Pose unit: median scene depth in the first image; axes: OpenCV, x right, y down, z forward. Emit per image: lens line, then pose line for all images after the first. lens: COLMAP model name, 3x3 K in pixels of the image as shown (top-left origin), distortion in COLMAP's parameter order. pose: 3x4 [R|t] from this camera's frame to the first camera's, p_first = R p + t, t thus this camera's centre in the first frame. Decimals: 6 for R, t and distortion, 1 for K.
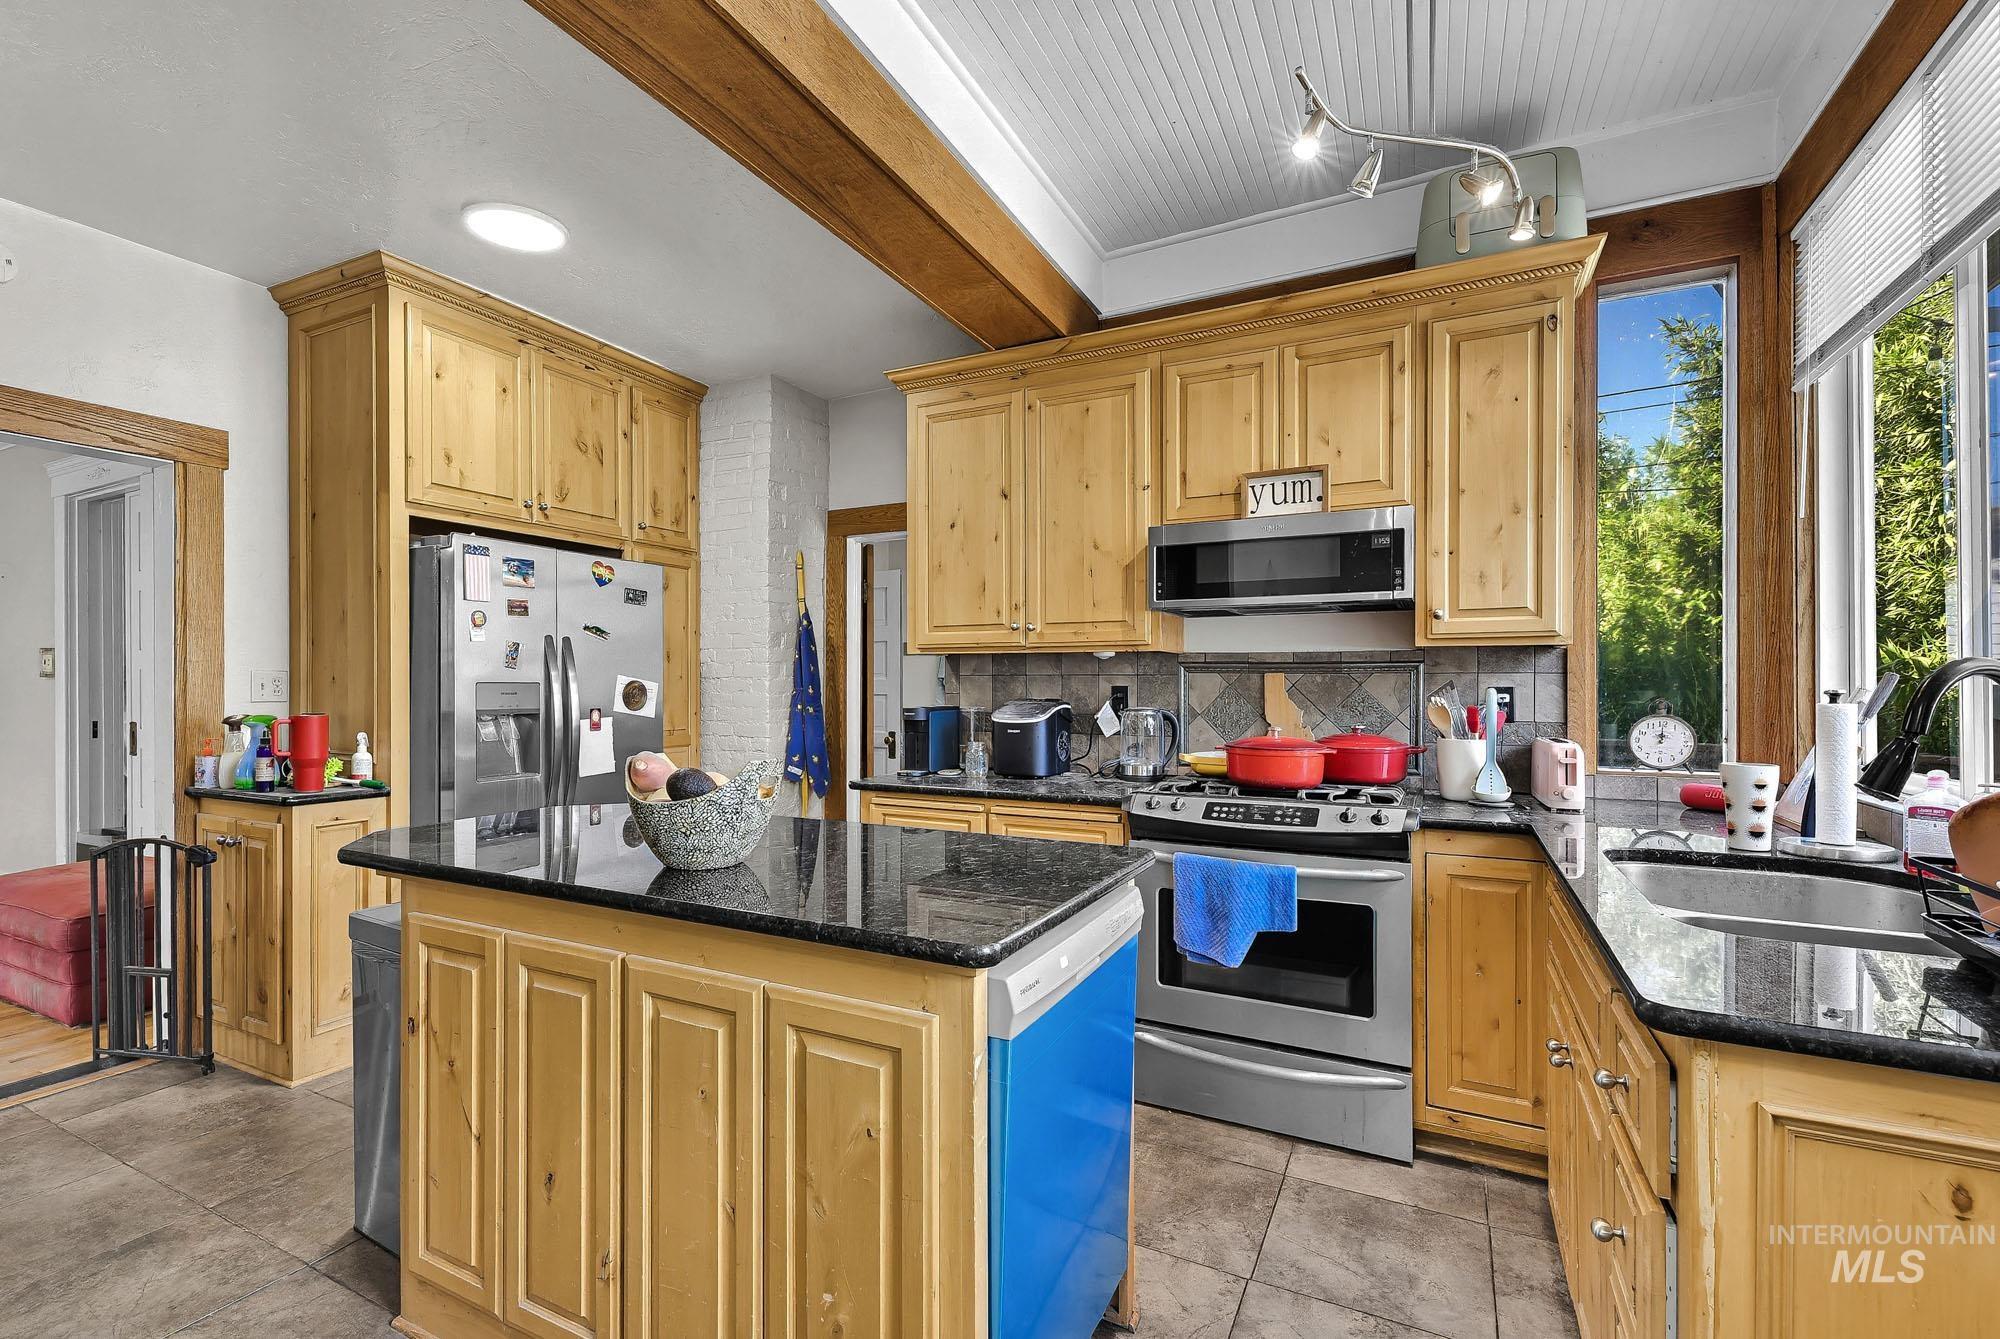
lens RADIAL K [[850.5, 0, 1007.1], [0, 850.5, 683.0], [0, 0, 1]] dist [-0.000729, 0.000015]
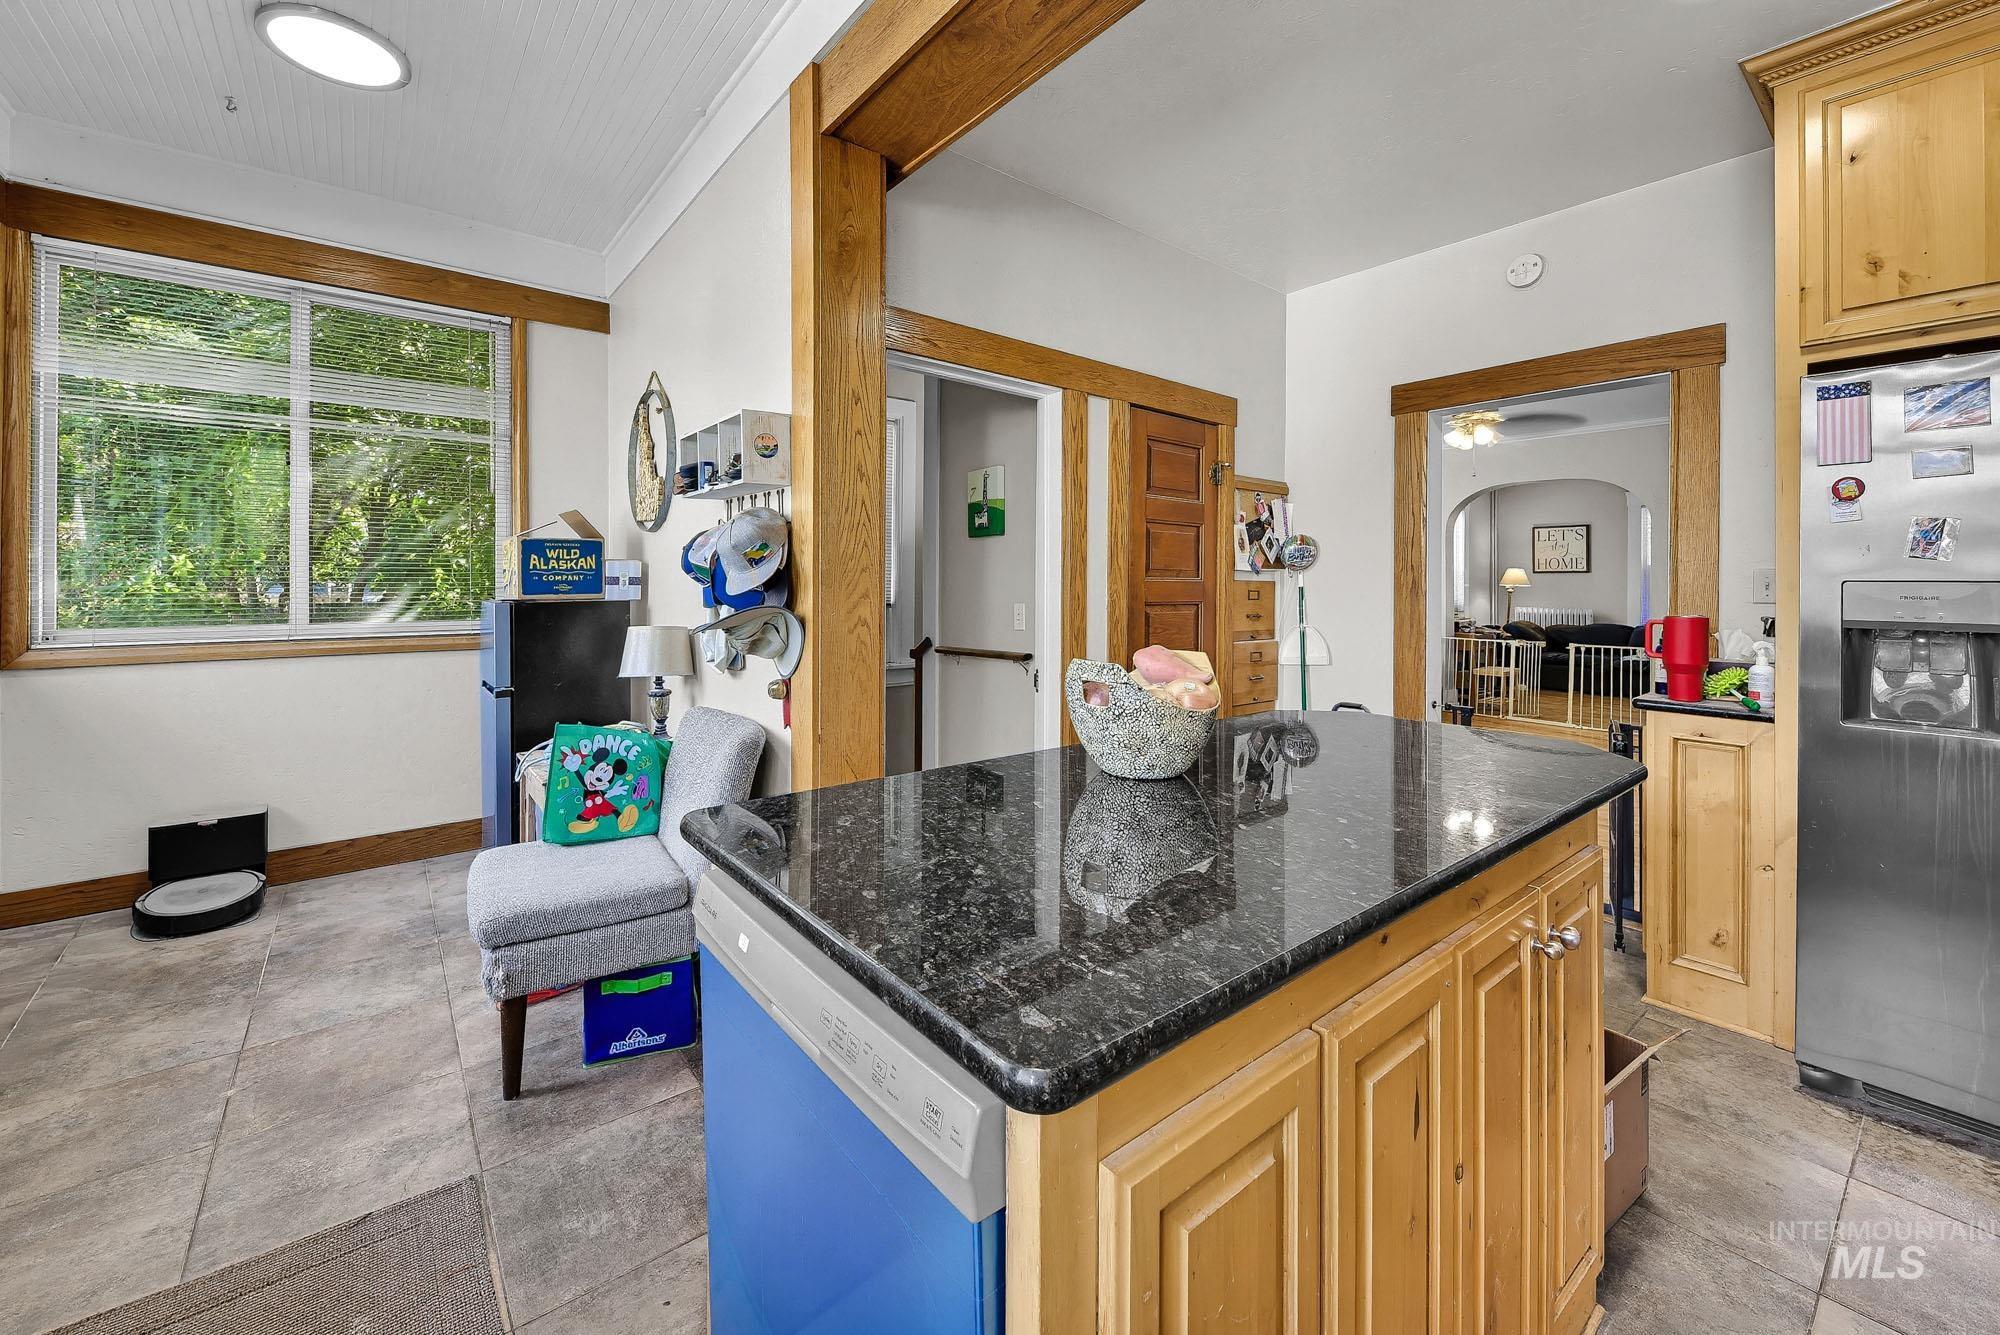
lens RADIAL K [[799.4, 0, 1004.1], [0, 799.4, 582.8], [0, 0, 1]] dist [0.002530, 0.000029]
pose [[-0.411061, -0.001007, -0.911607, 0.259939], [0.000690, 0.999999, -0.001416, 0.001360], [0.911608, -0.001211, -0.411060, 0.635029]]
